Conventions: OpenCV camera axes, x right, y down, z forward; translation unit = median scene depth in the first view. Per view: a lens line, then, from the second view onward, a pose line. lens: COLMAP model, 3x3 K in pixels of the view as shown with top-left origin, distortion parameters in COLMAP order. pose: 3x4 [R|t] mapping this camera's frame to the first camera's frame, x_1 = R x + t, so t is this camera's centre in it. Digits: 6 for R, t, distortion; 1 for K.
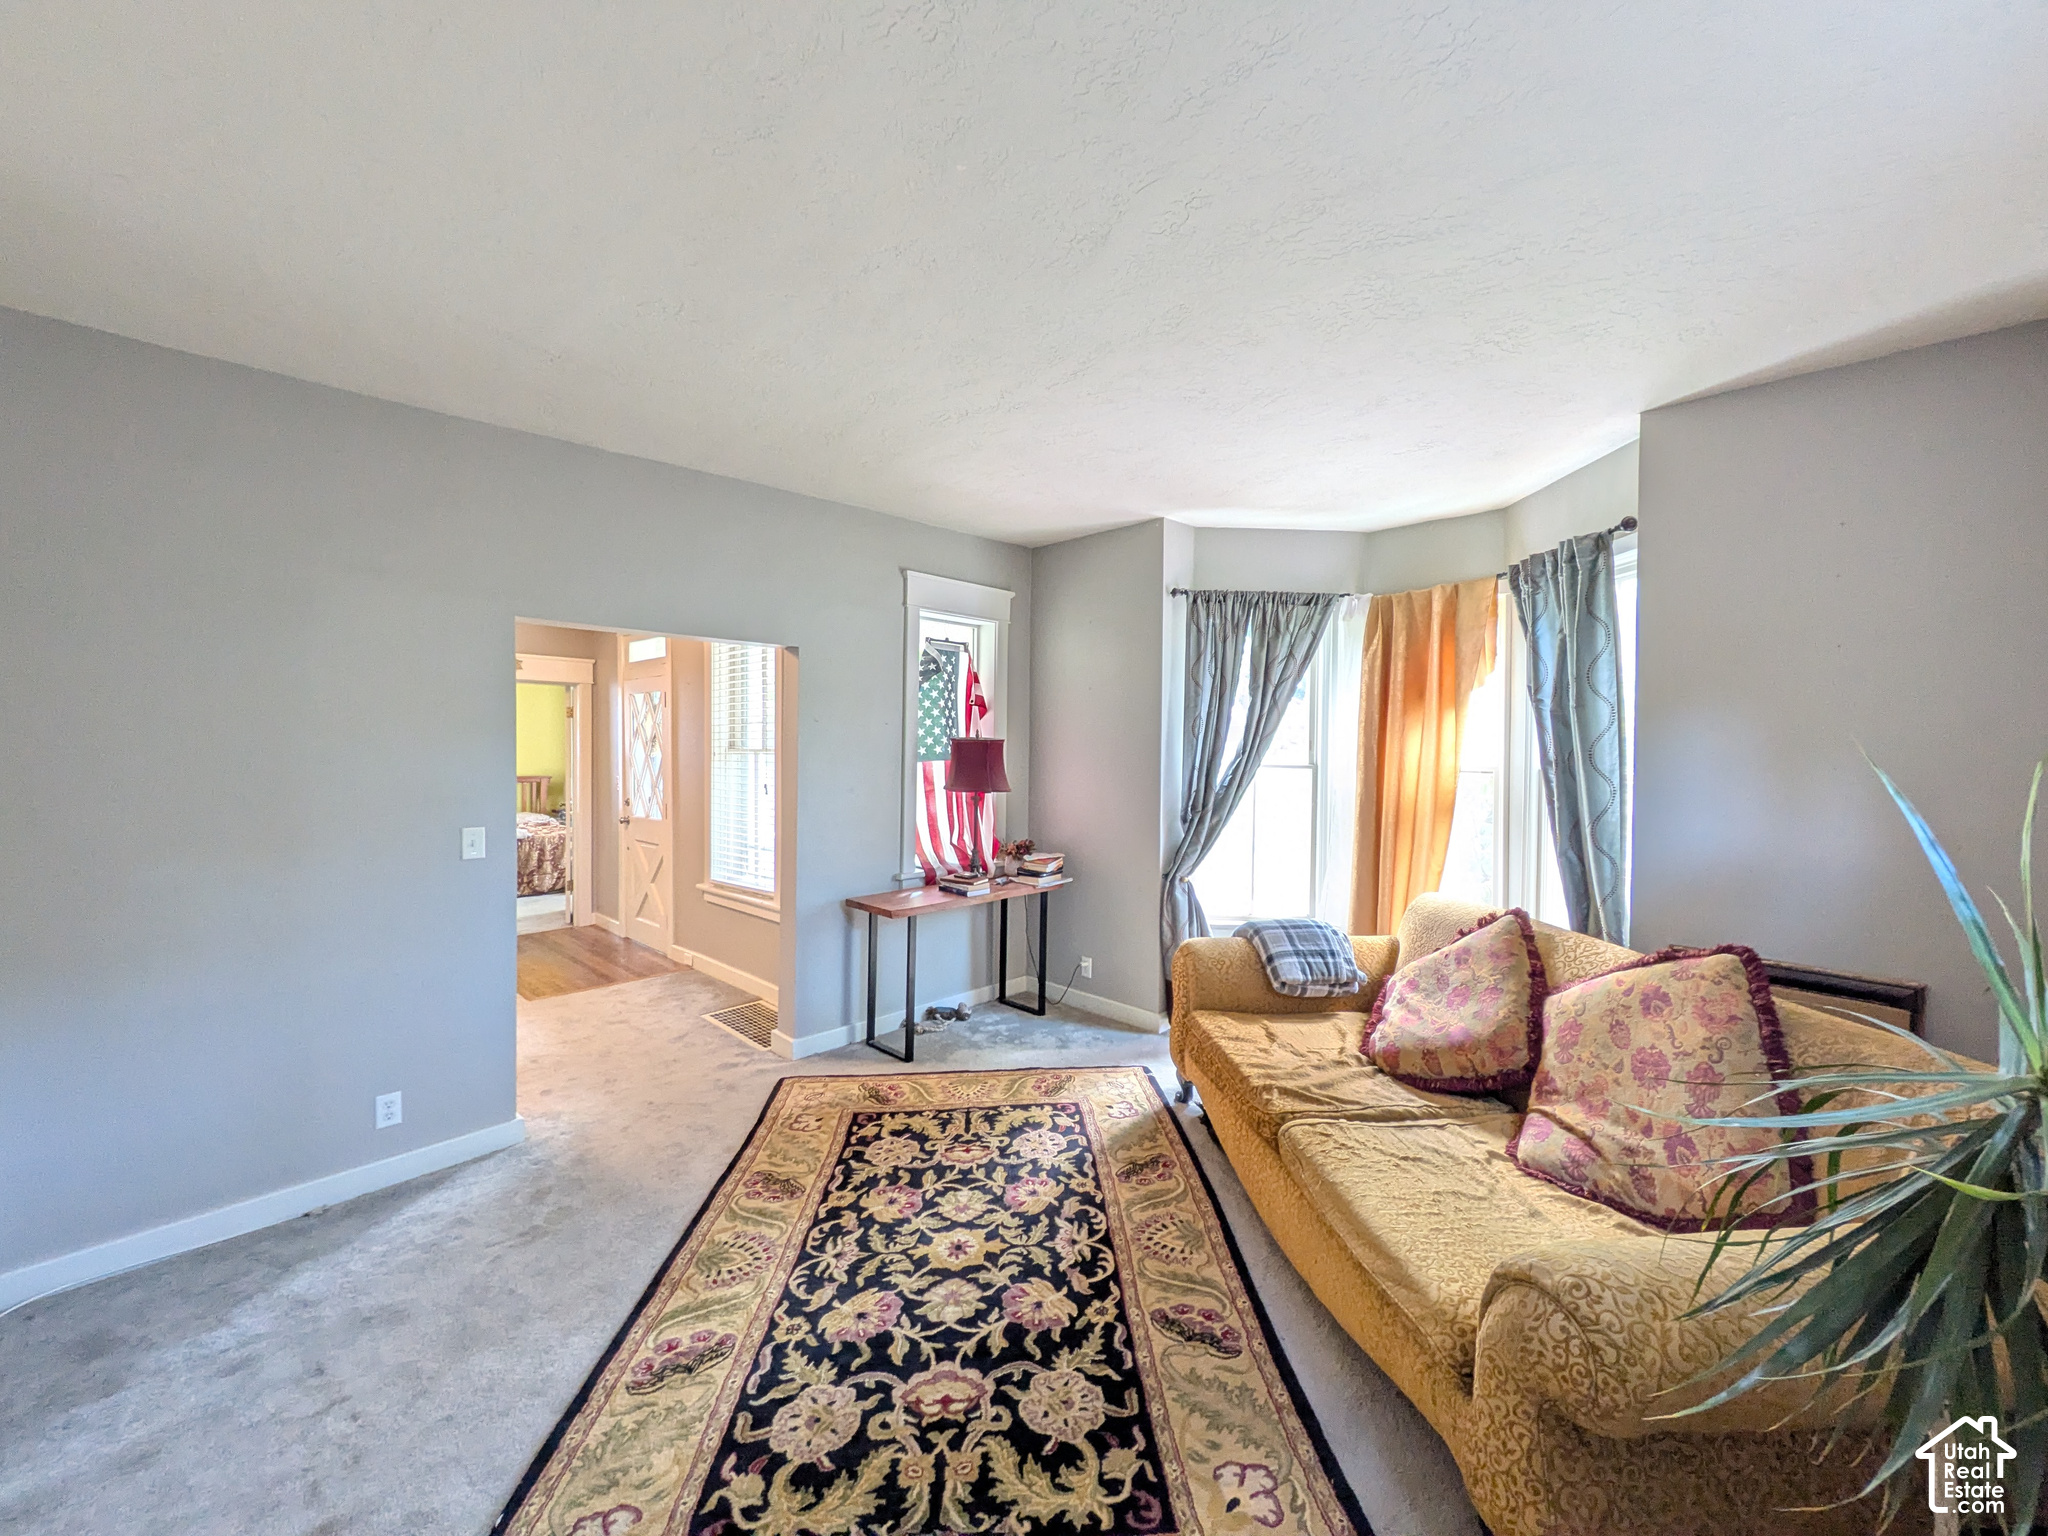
lens RADIAL K [[816.4, 0, 1031.9], [0, 816.4, 764.2], [0, 0, 1]] dist [0.002115, 0.000126]
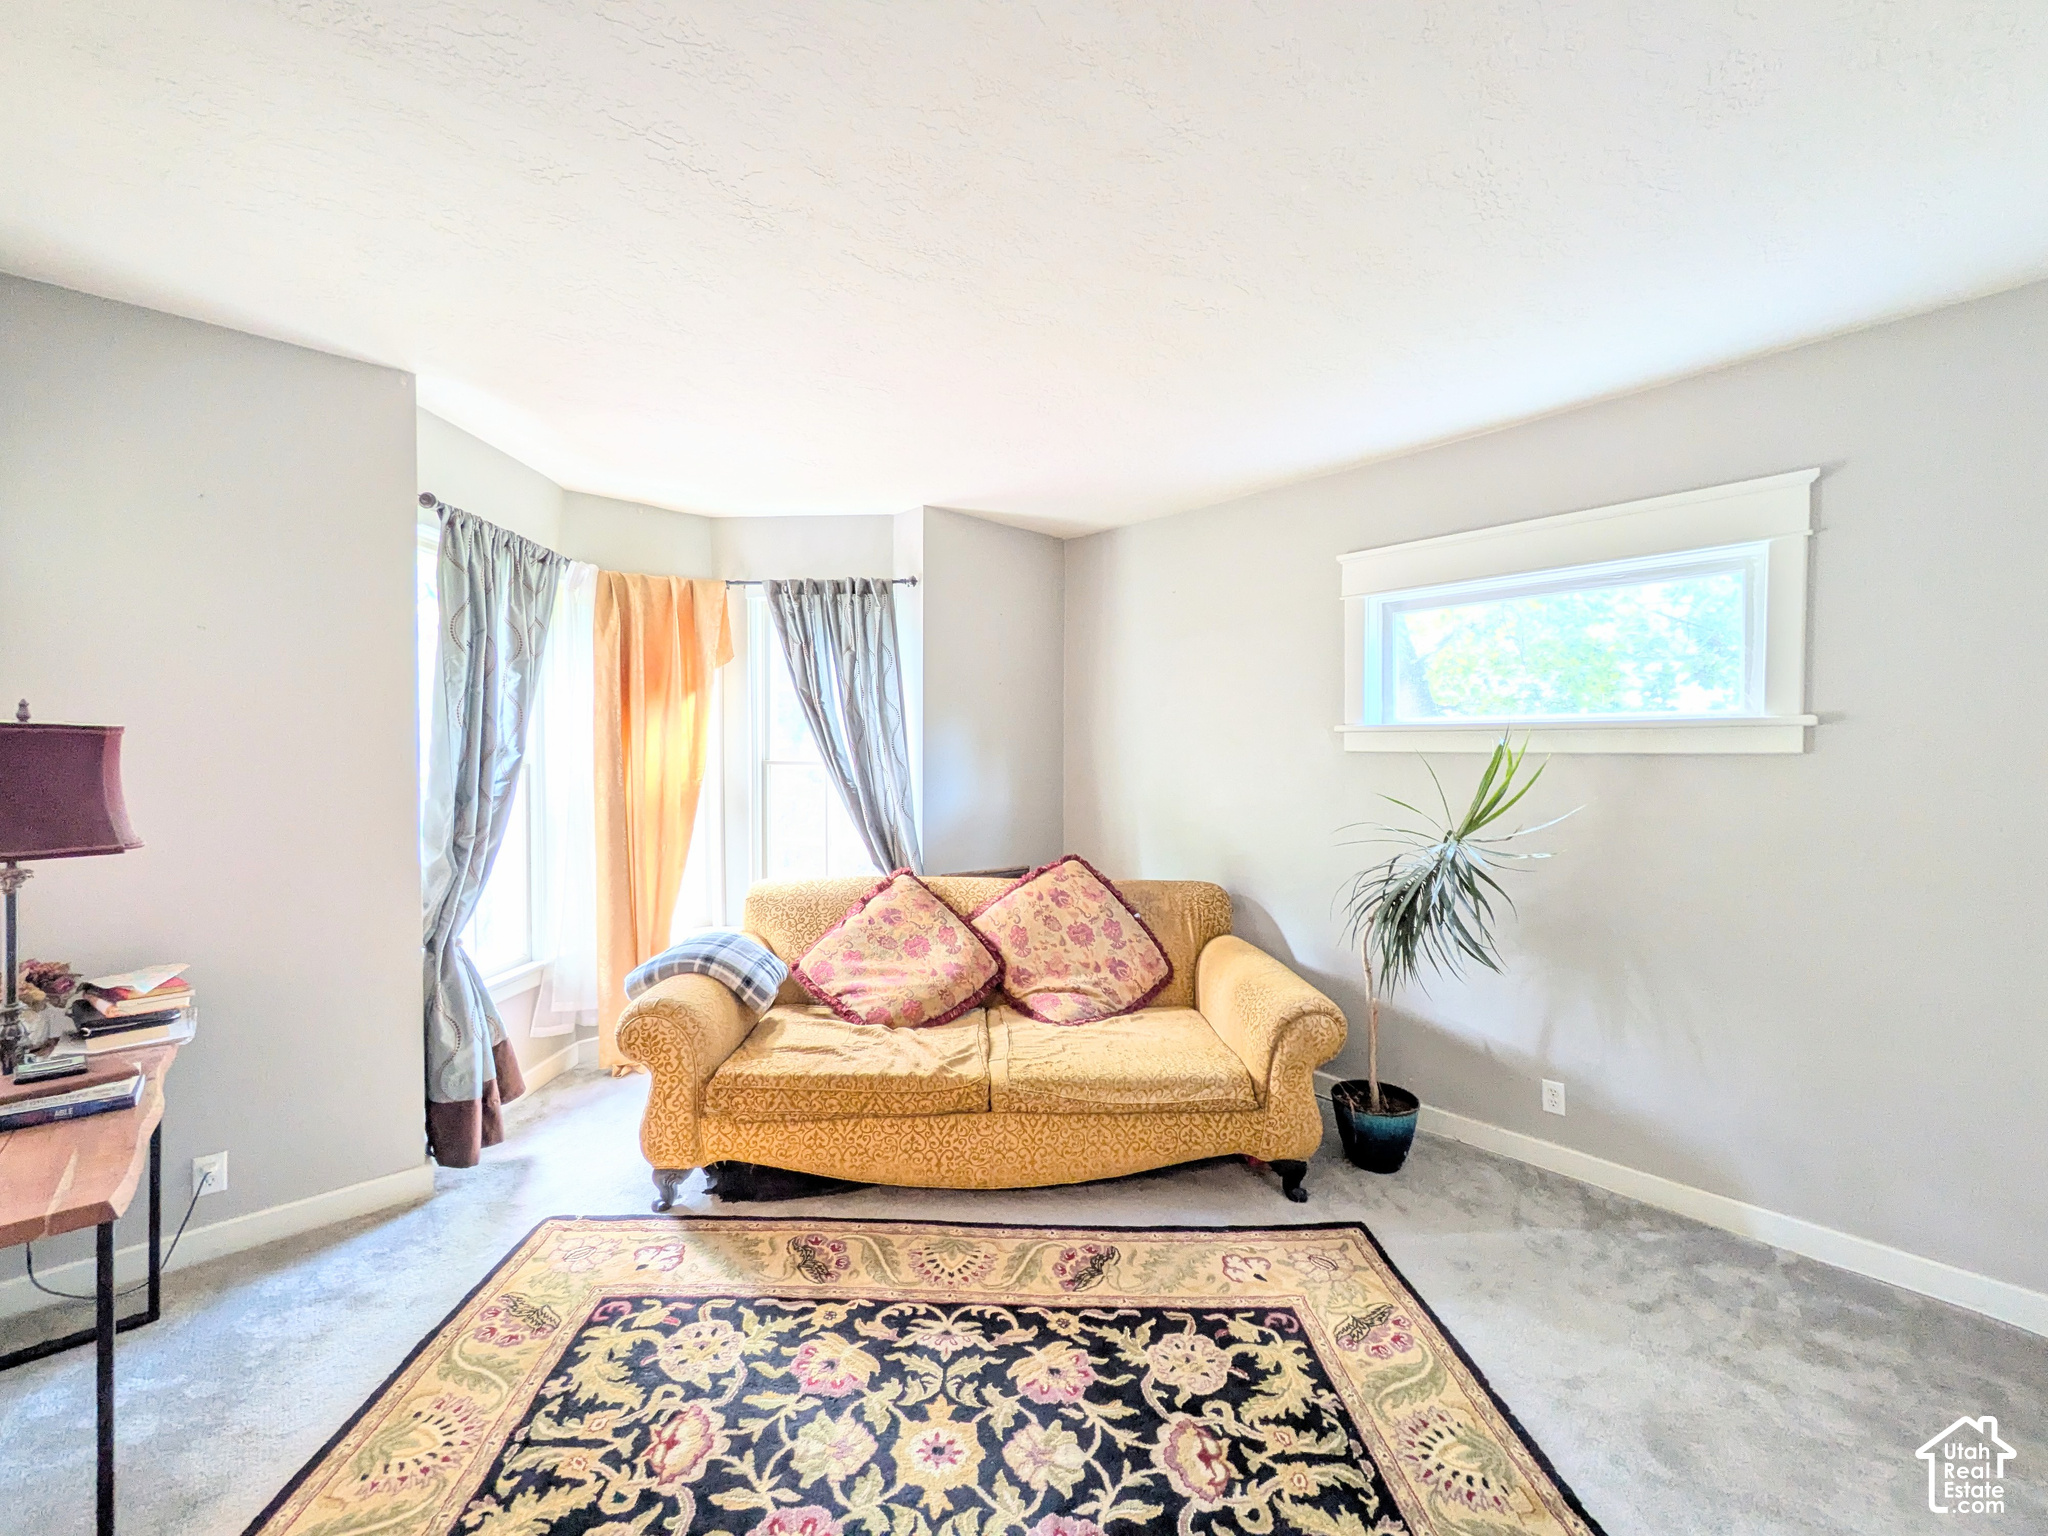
lens RADIAL K [[816.4, 0, 1040.9], [0, 816.4, 762.8], [0, 0, 1]] dist [0.002115, 0.000126]
pose [[0.042065, -0.023125, 0.998847, -0.917421], [0.018703, 0.999575, 0.022354, -0.014942], [-0.998940, 0.017741, 0.042480, 1.033988]]
